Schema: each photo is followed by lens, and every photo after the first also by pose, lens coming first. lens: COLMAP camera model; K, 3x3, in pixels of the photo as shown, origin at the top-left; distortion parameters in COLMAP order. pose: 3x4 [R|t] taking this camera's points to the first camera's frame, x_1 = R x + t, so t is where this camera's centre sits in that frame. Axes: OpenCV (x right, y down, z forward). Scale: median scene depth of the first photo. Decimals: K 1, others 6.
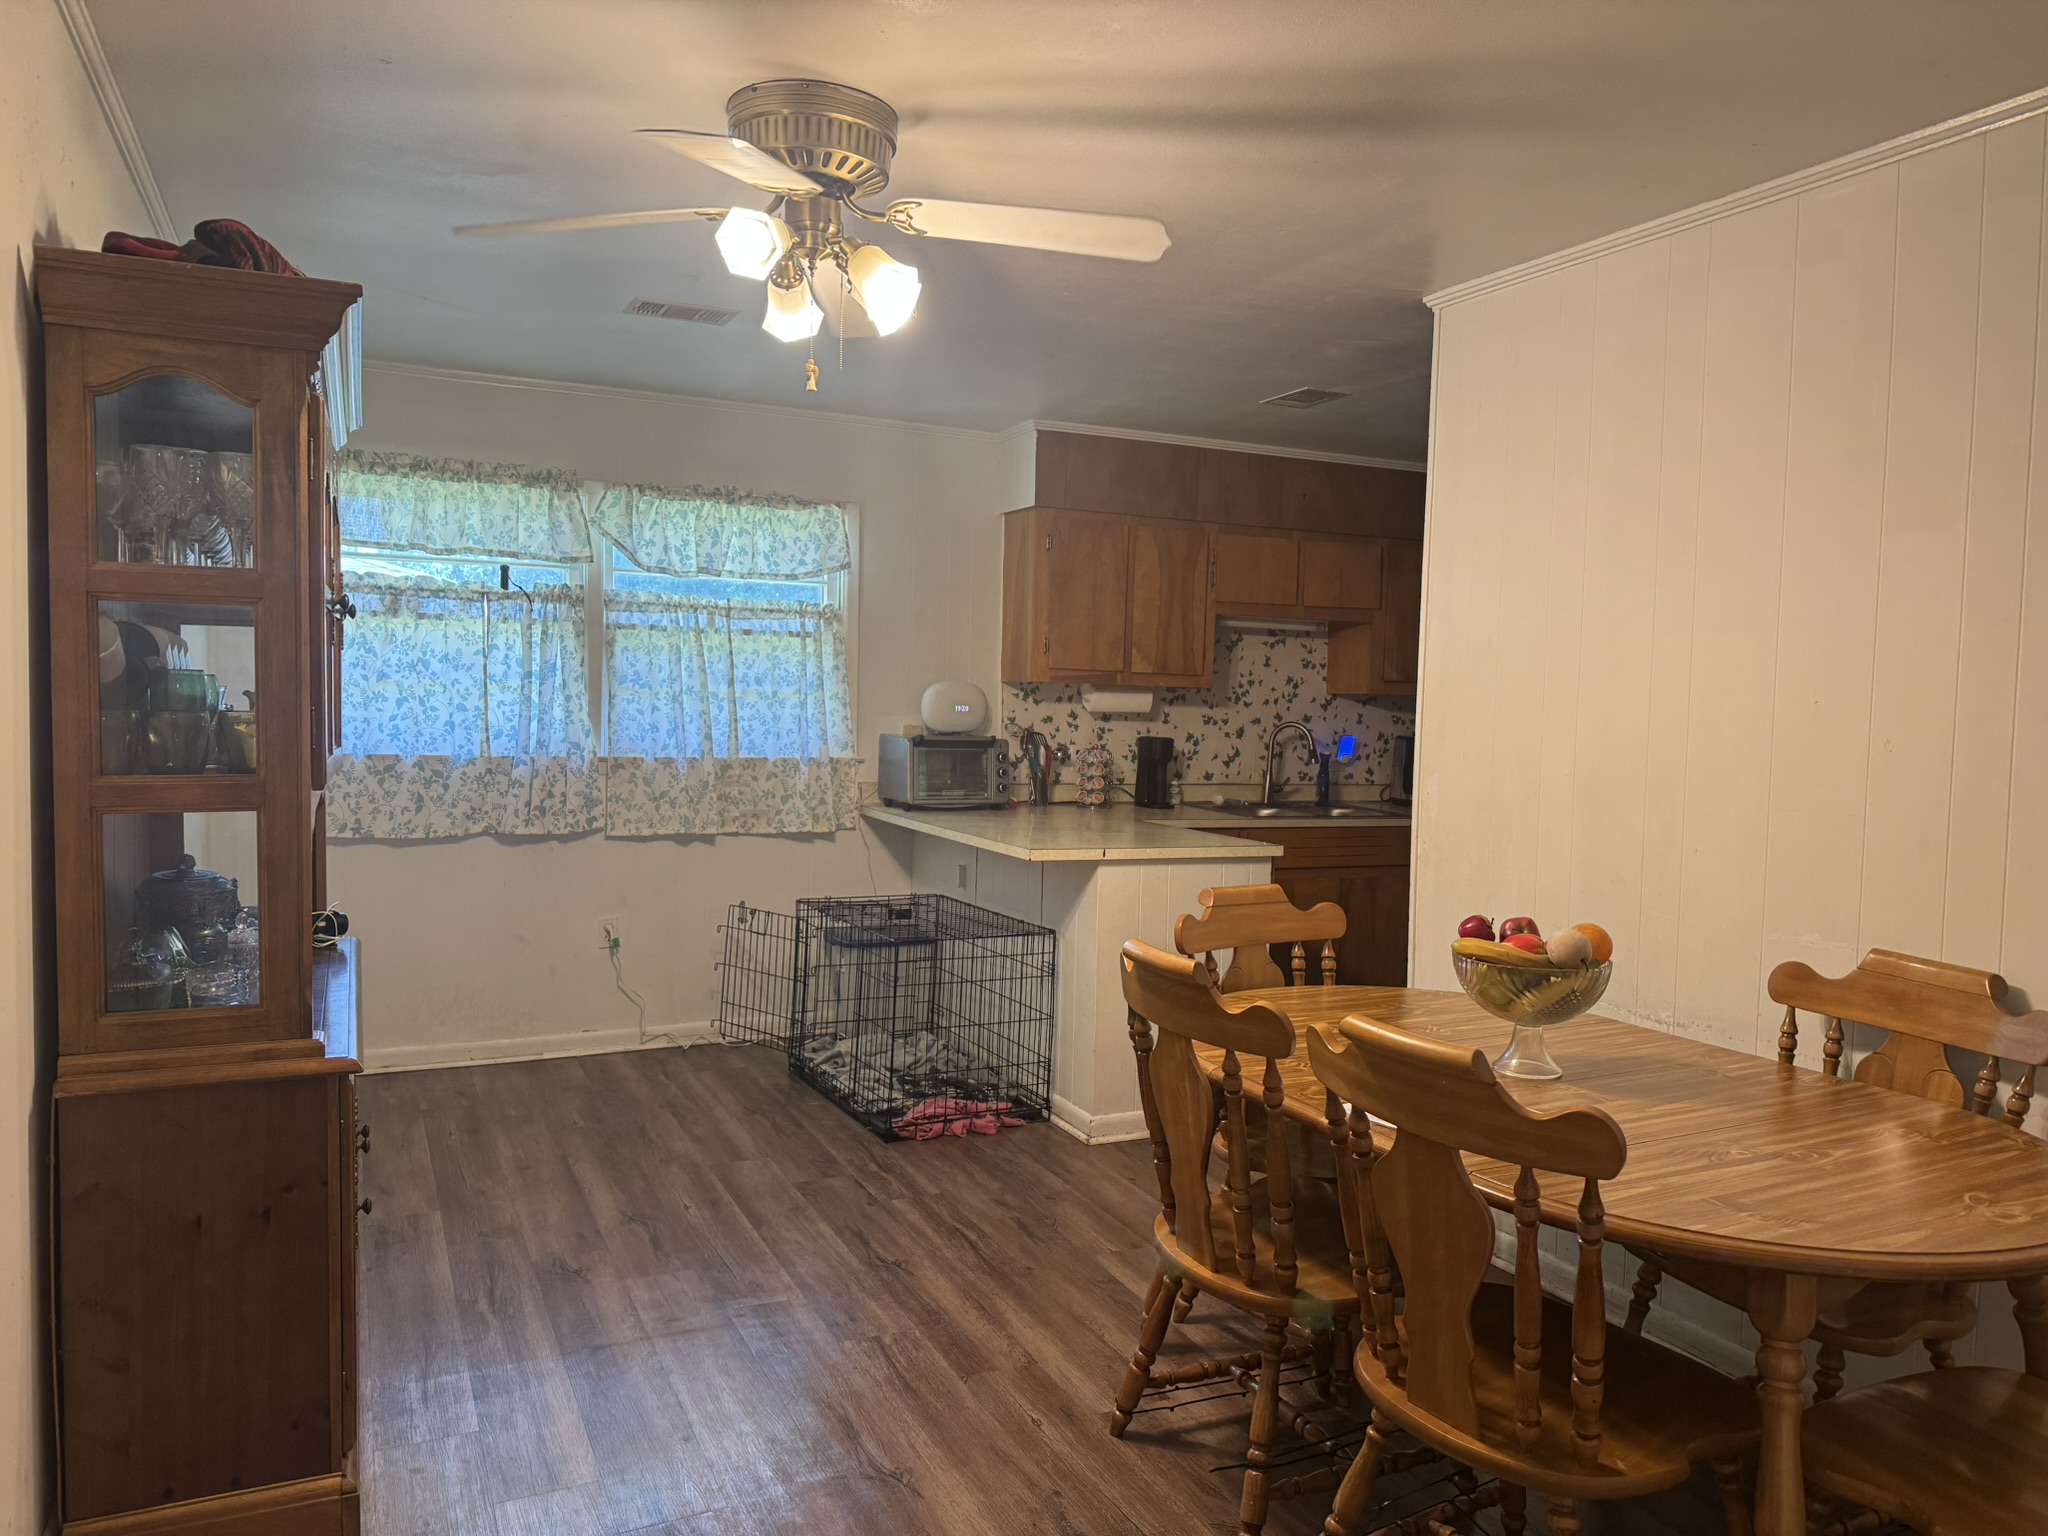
lens RADIAL K [[1435.3, 0, 1023.8], [0, 1435.3, 775.0], [0, 0, 1]] dist [0.115475, -0.143365]
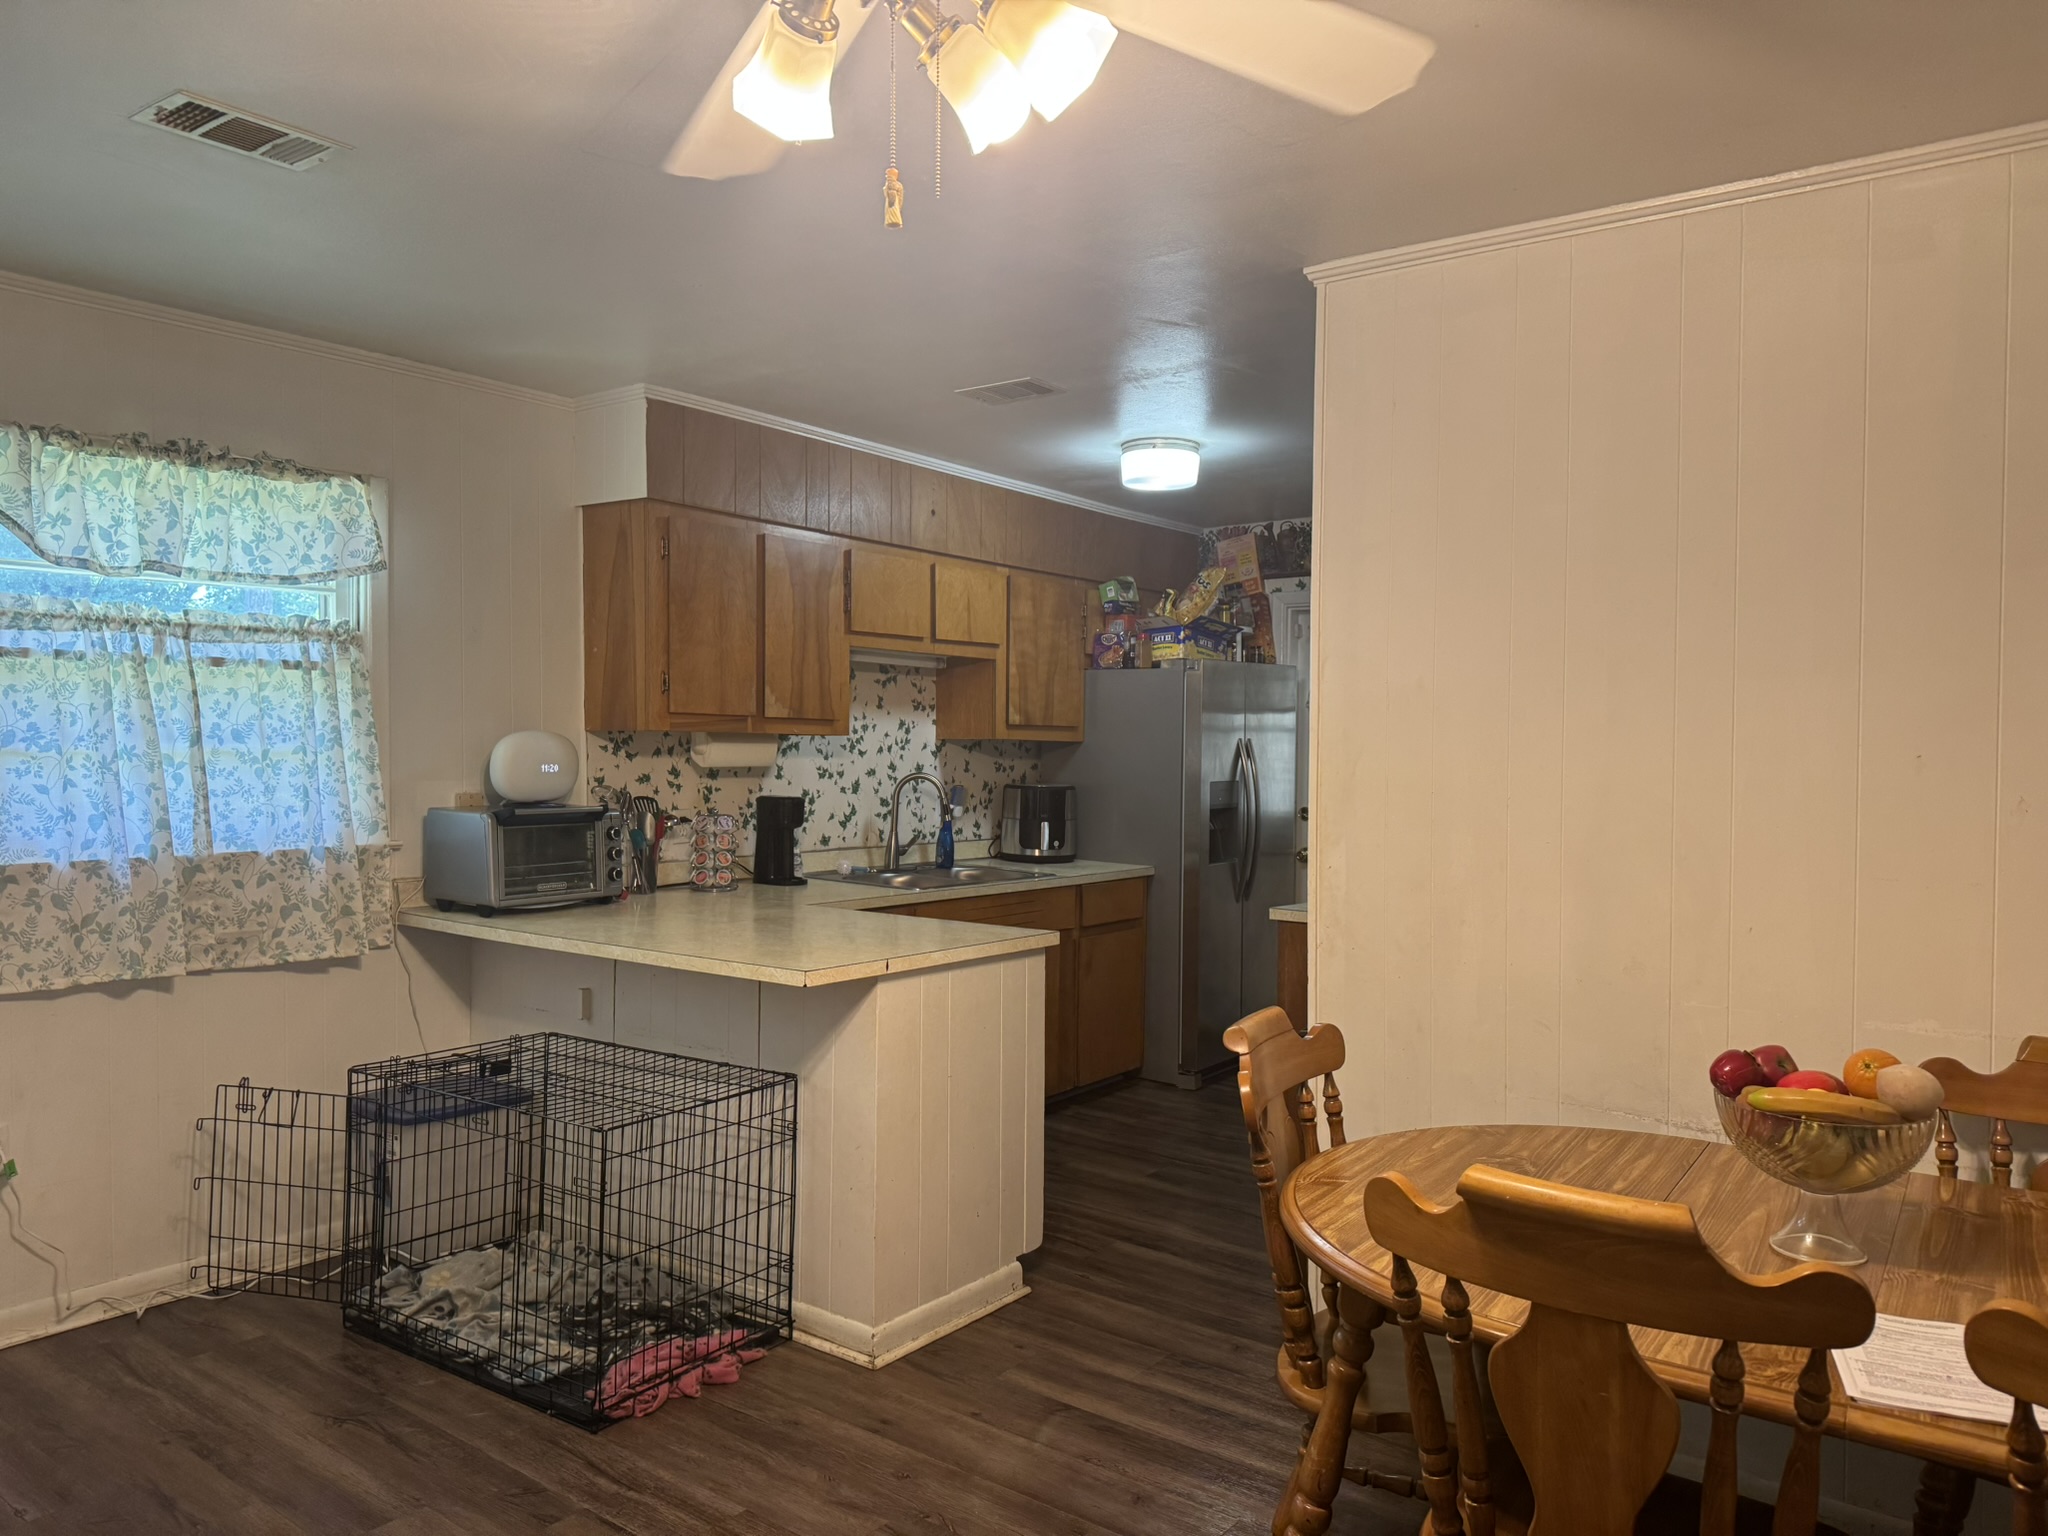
lens RADIAL K [[1435.3, 0, 1027.6], [0, 1435.3, 774.3], [0, 0, 1]] dist [0.115475, -0.143365]
pose [[0.886179, -0.026827, 0.462566, -0.181030], [0.037913, 0.999173, -0.014685, -0.024747], [-0.461789, 0.030550, 0.886463, 0.247668]]
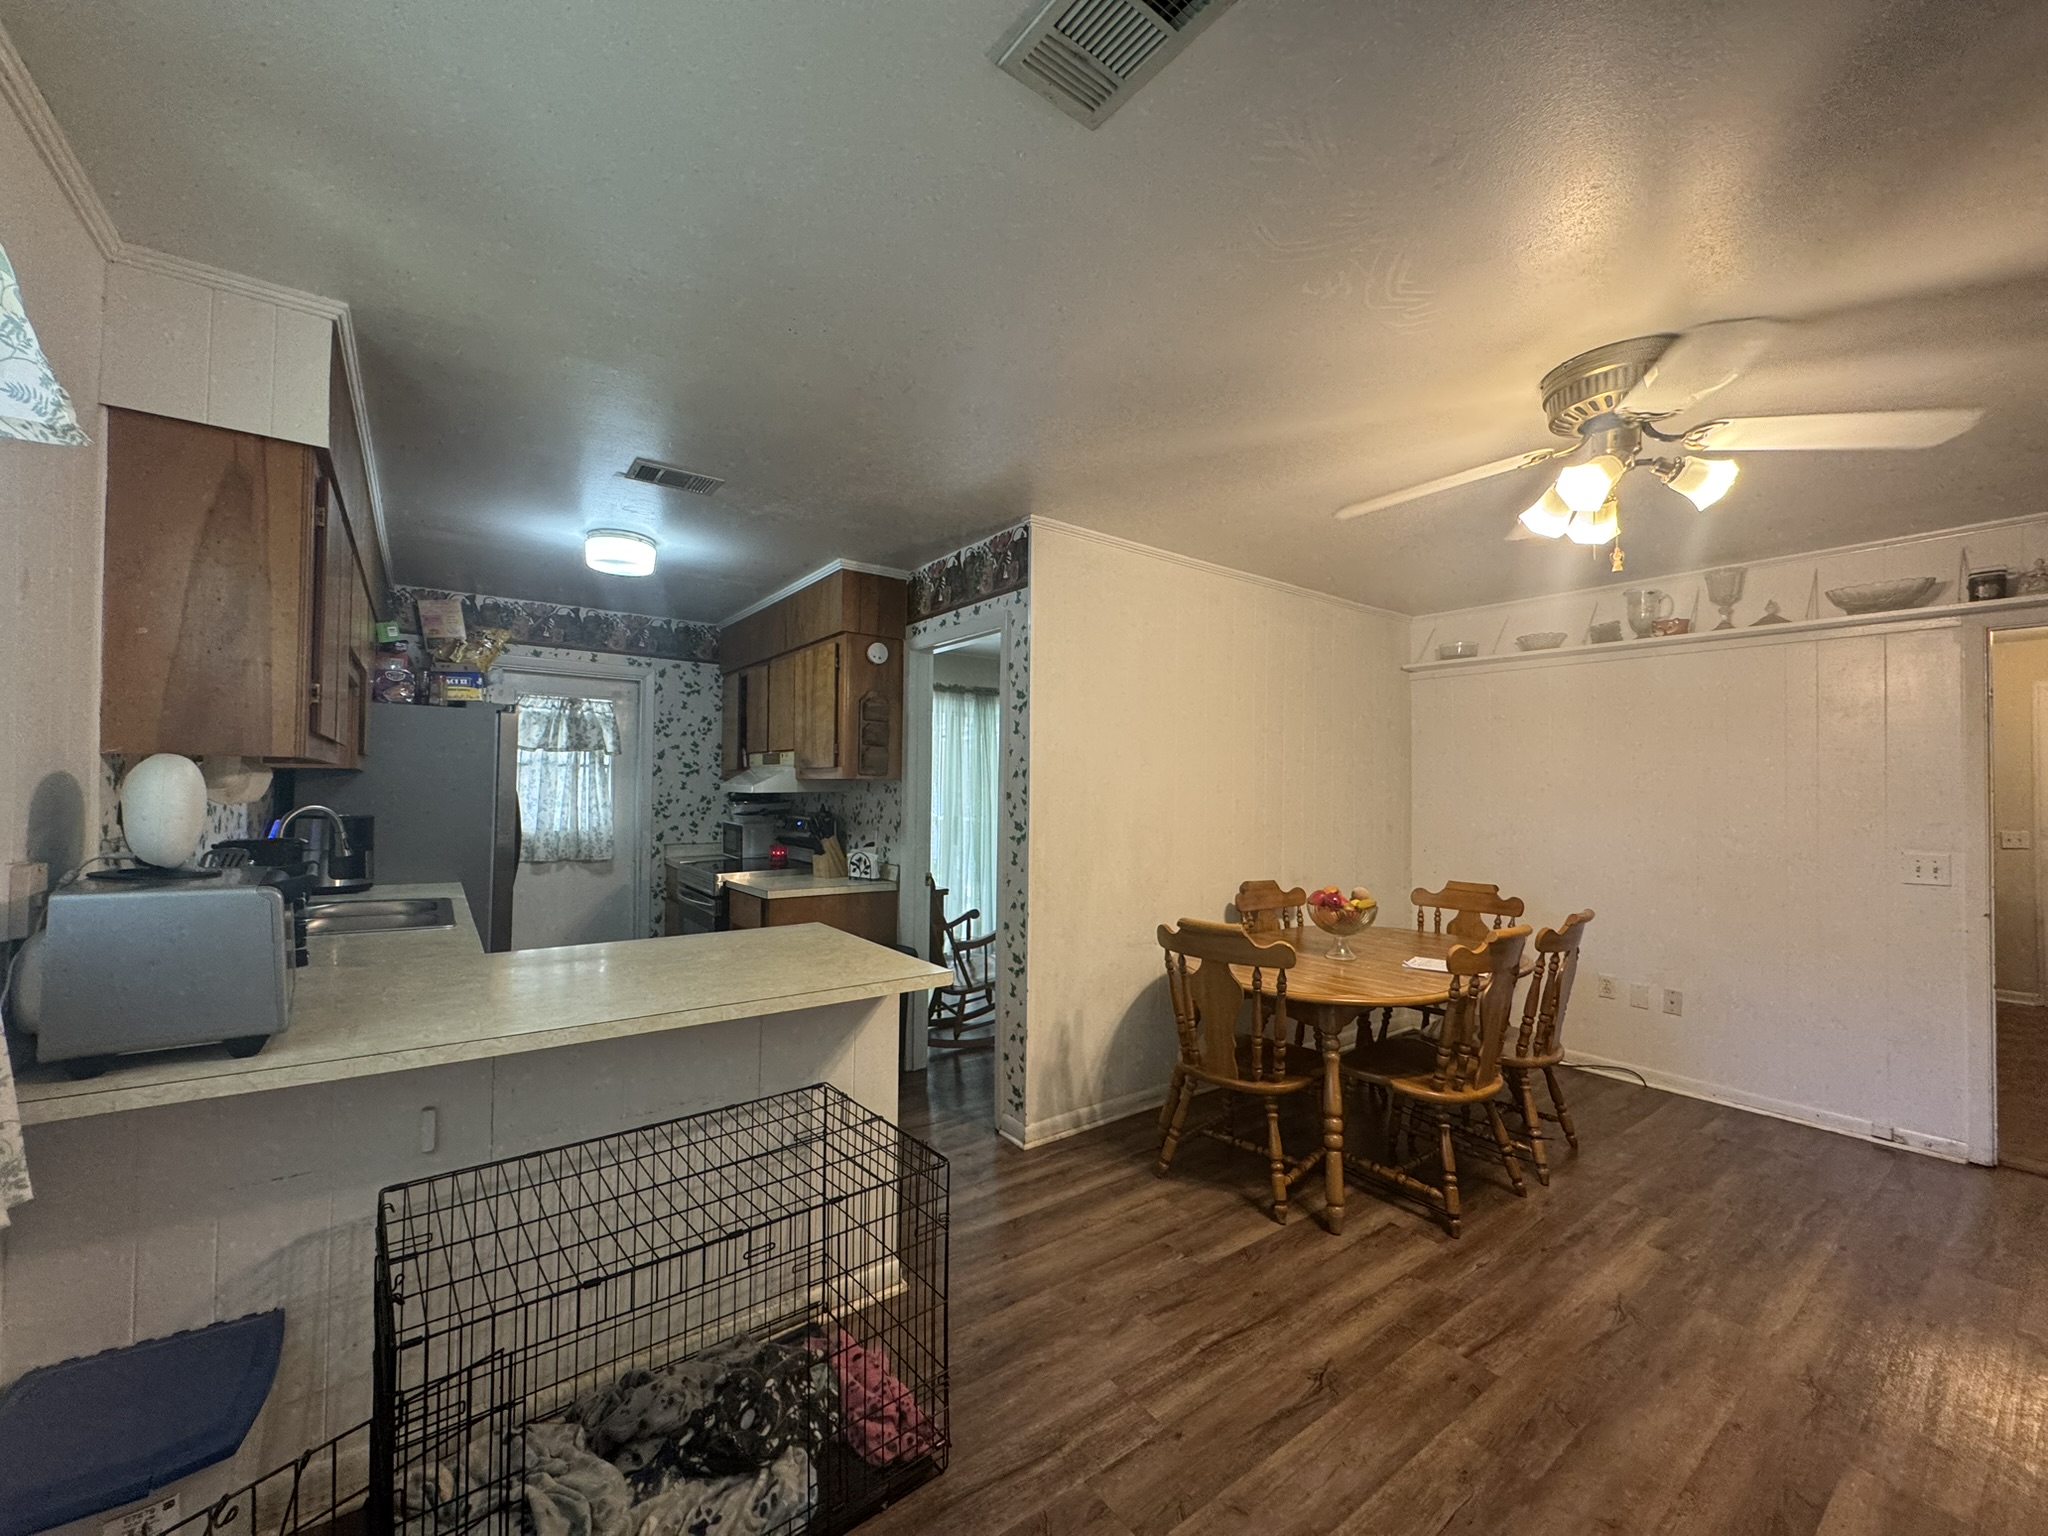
lens RADIAL K [[817.0, 0, 1024.5], [0, 817.0, 767.3], [0, 0, 1]] dist [-0.002695, 0.000535]
pose [[-0.199043, -0.006582, 0.979969, -0.381565], [0.033083, 0.999362, 0.013431, -0.059580], [-0.979432, 0.035093, -0.198698, 0.837317]]
